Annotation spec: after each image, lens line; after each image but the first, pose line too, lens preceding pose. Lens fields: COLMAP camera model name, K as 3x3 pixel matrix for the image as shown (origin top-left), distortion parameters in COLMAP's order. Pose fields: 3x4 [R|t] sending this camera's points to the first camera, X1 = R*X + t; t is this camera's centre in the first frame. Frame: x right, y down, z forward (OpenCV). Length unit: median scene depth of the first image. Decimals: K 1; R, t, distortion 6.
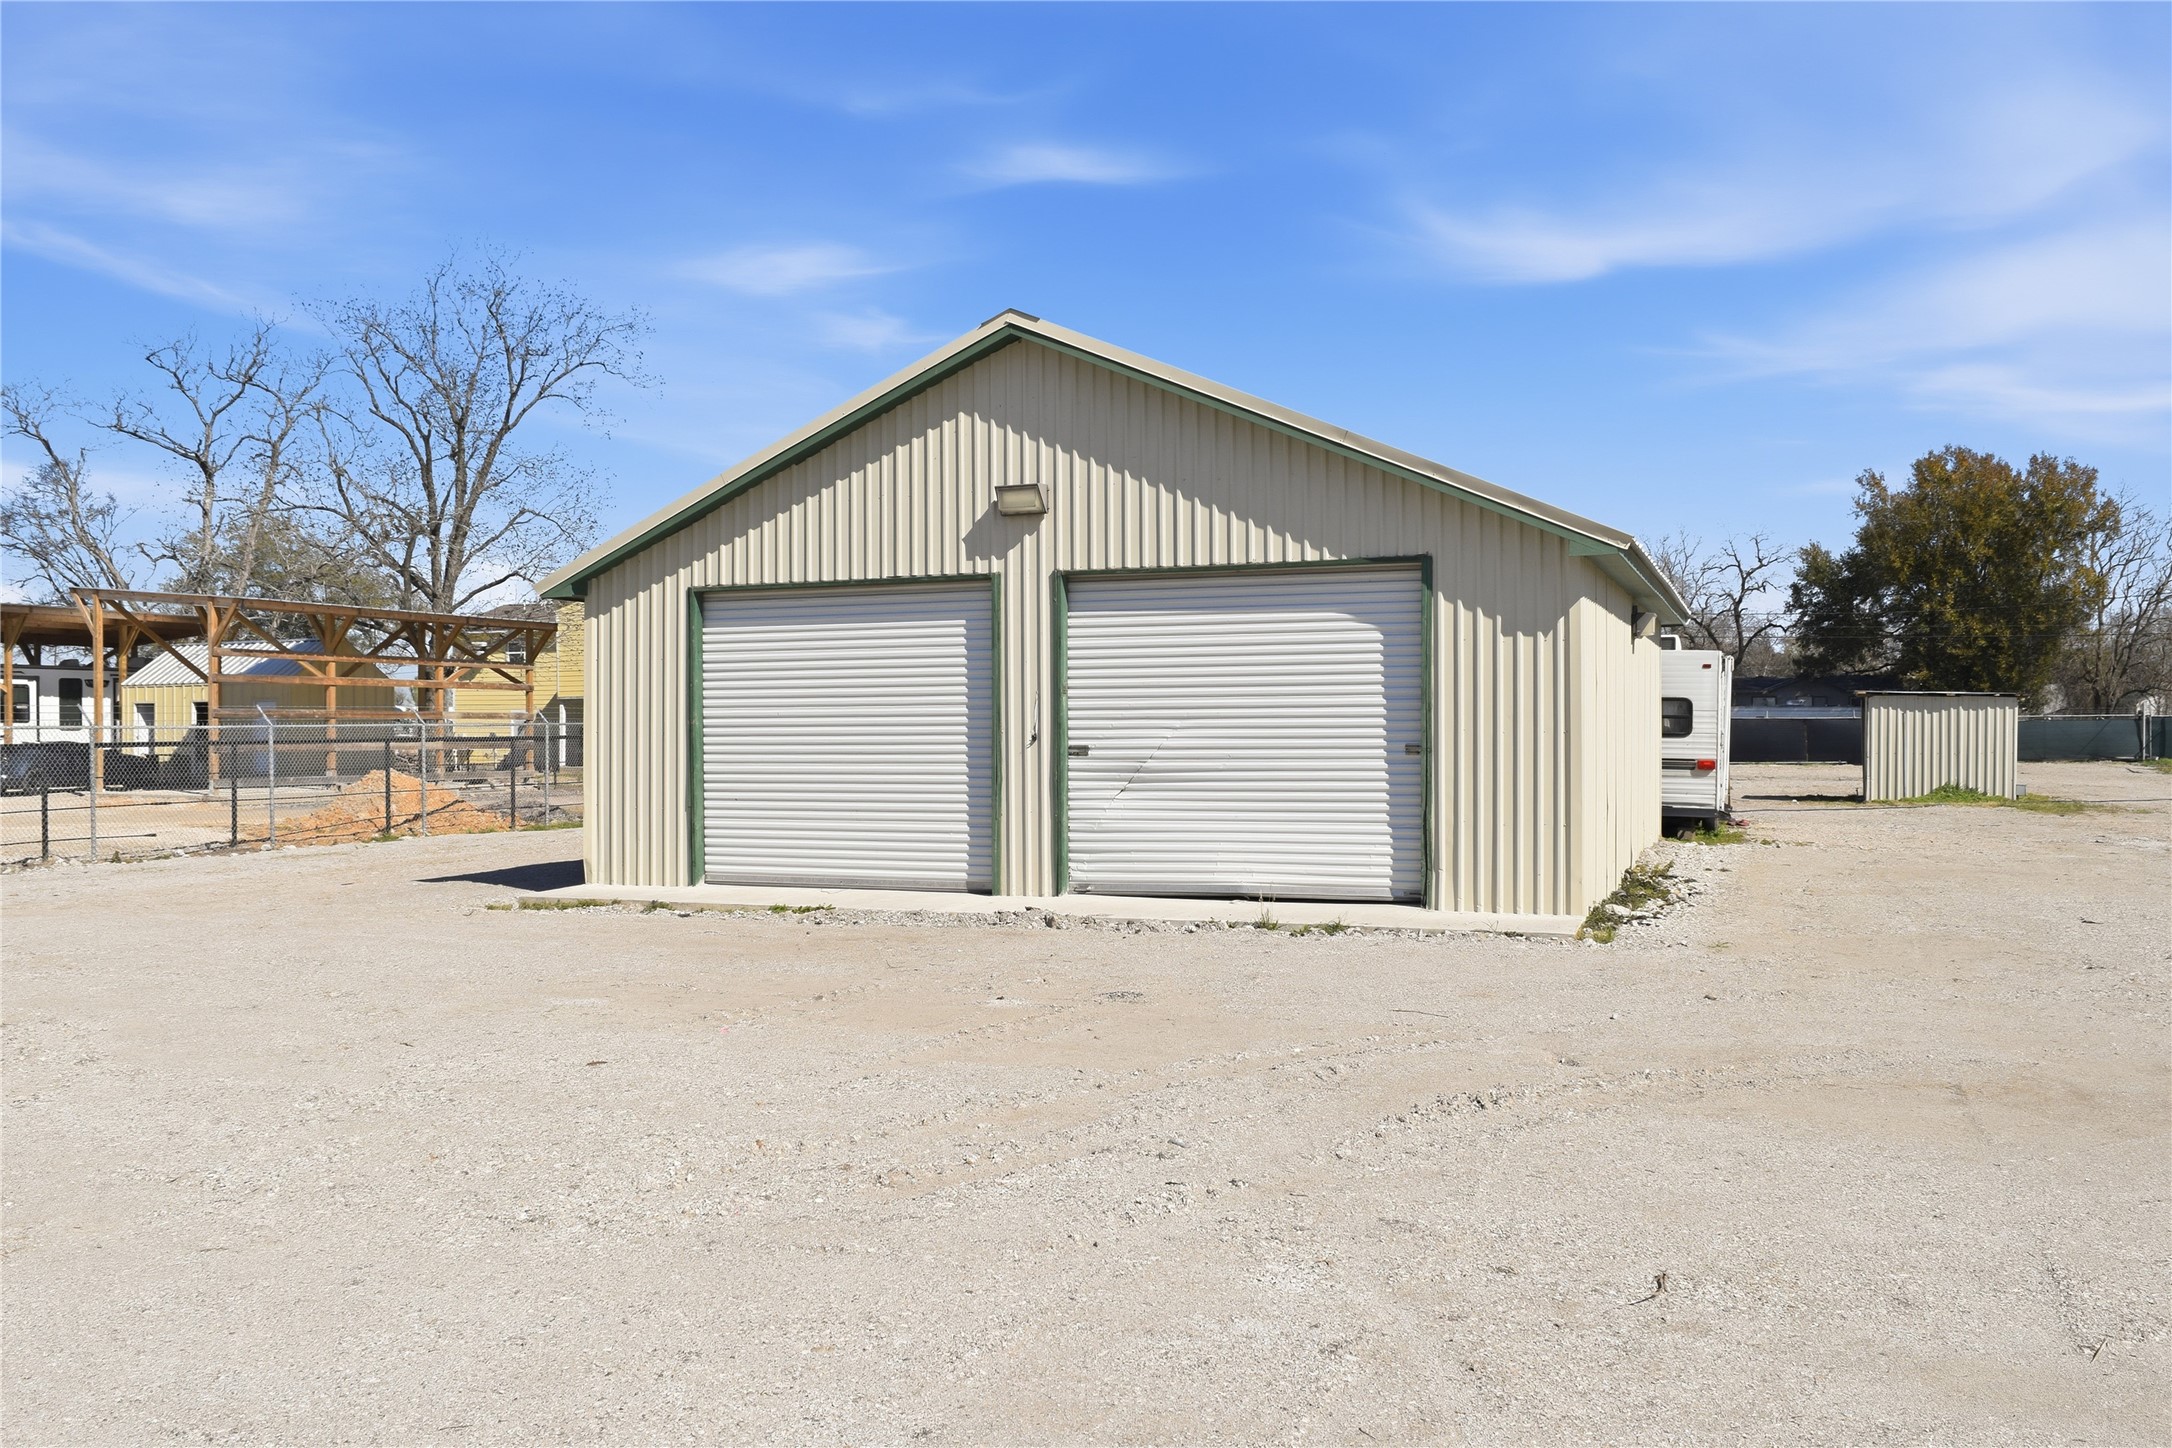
lens RADIAL K [[1706.6, 0, 1151.8], [0, 1706.6, 725.0], [0, 0, 1]] dist [-0.077116, 0.001849]
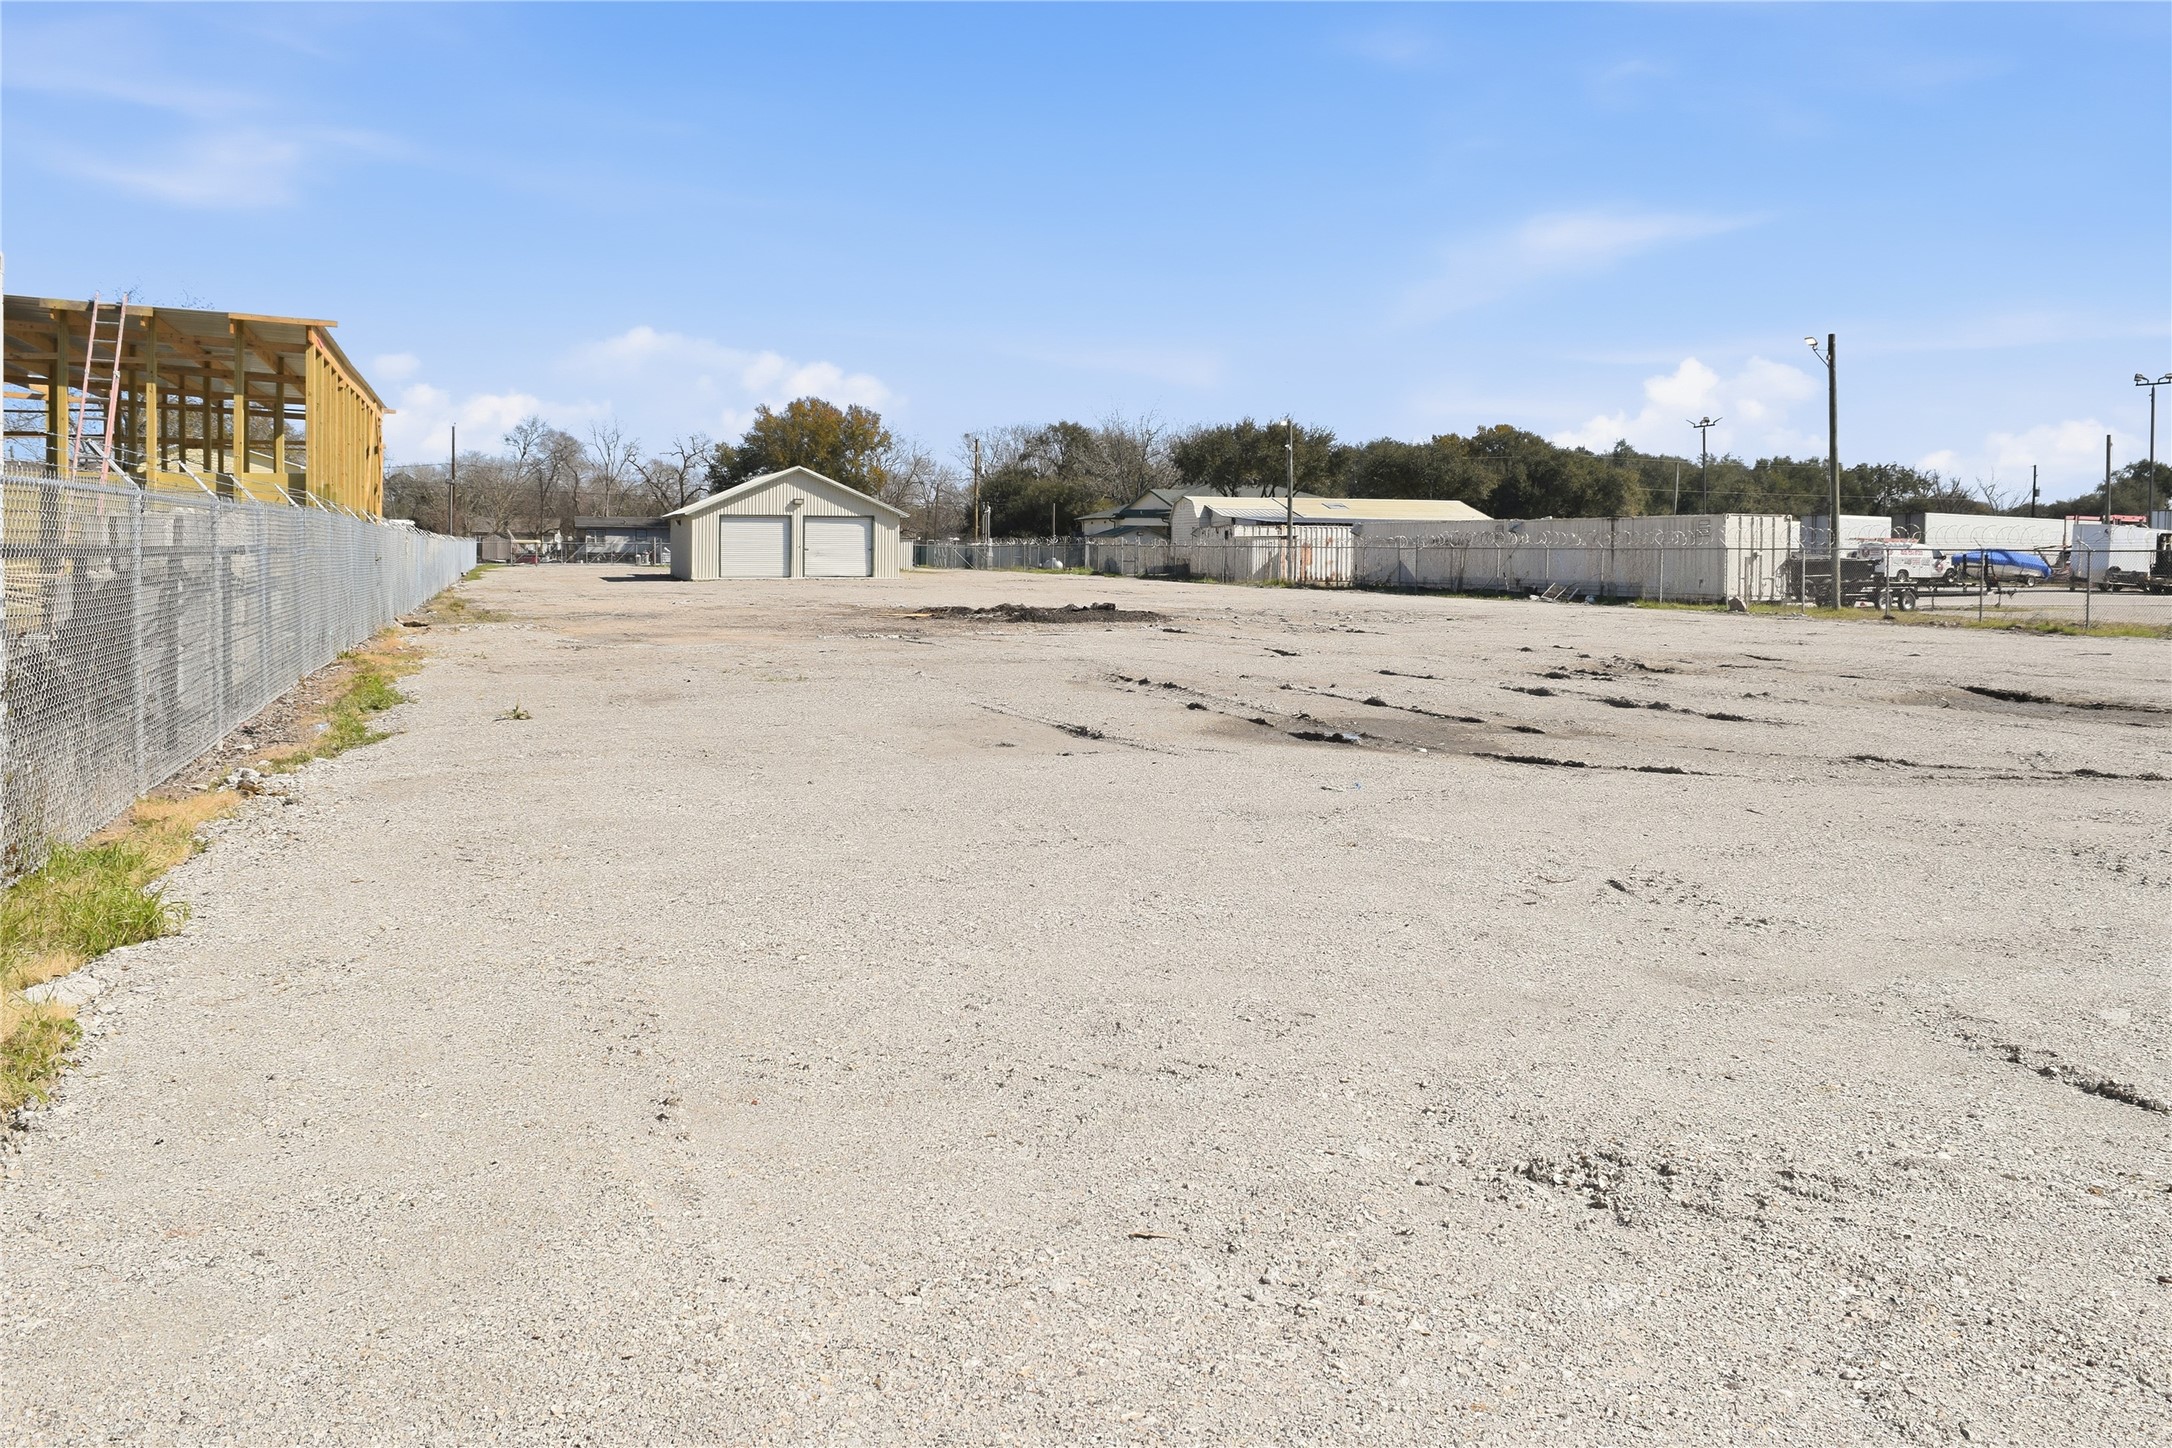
lens RADIAL K [[1769.1, 0, 1111.5], [0, 1769.1, 617.7], [0, 0, 1]] dist [-0.093175, 0.014466]
pose [[0.760342, -0.012976, 0.649393, -0.539406], [-0.012610, 0.999317, 0.034732, 0.004775], [-0.649401, -0.034597, 0.759659, -0.706337]]
